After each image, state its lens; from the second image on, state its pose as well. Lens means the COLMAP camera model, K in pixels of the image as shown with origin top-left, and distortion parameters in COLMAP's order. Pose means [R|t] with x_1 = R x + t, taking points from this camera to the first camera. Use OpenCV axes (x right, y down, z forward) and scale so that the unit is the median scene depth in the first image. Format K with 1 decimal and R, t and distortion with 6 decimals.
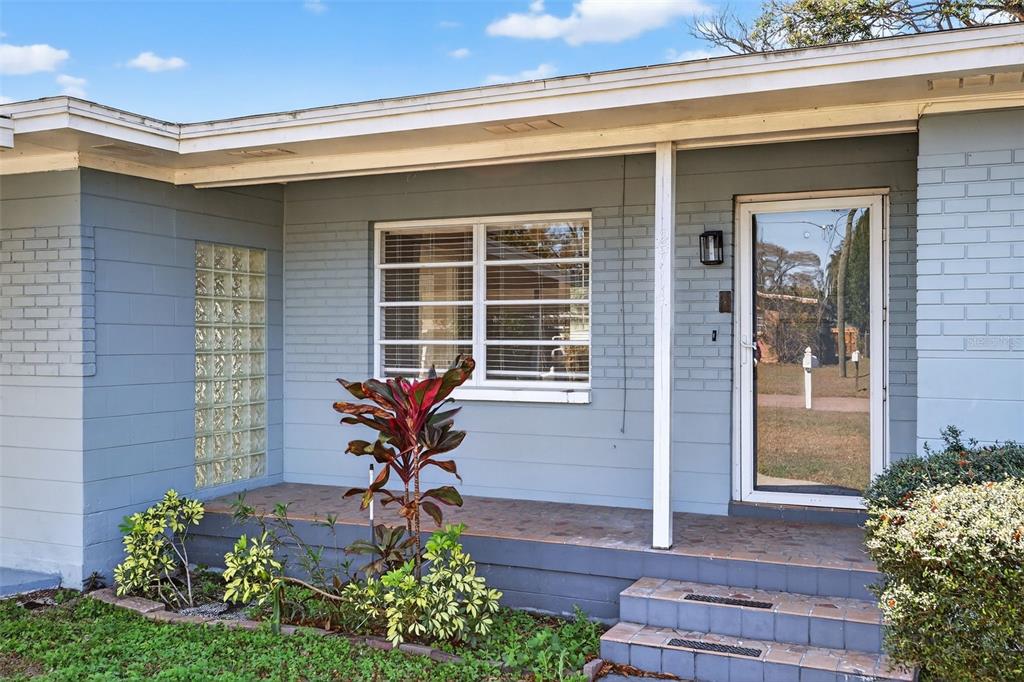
lens RADIAL K [[413.5, 0, 515.9], [0, 413.5, 346.2], [0, 0, 1]] dist [-0.000874, -0.000160]
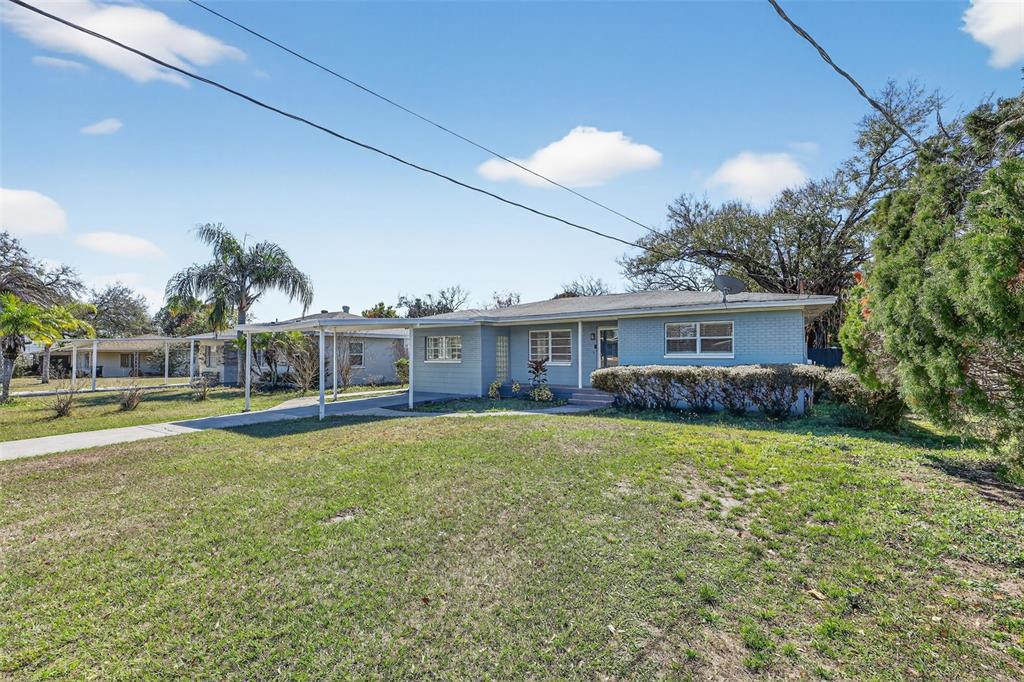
lens RADIAL K [[413.5, 0, 515.9], [0, 413.5, 346.2], [0, 0, 1]] dist [-0.000874, -0.000160]
pose [[0.981196, -0.003496, -0.192982, 0.513798], [-0.000201, 0.999817, -0.019134, -0.010045], [0.193014, 0.018813, 0.981016, -4.373633]]
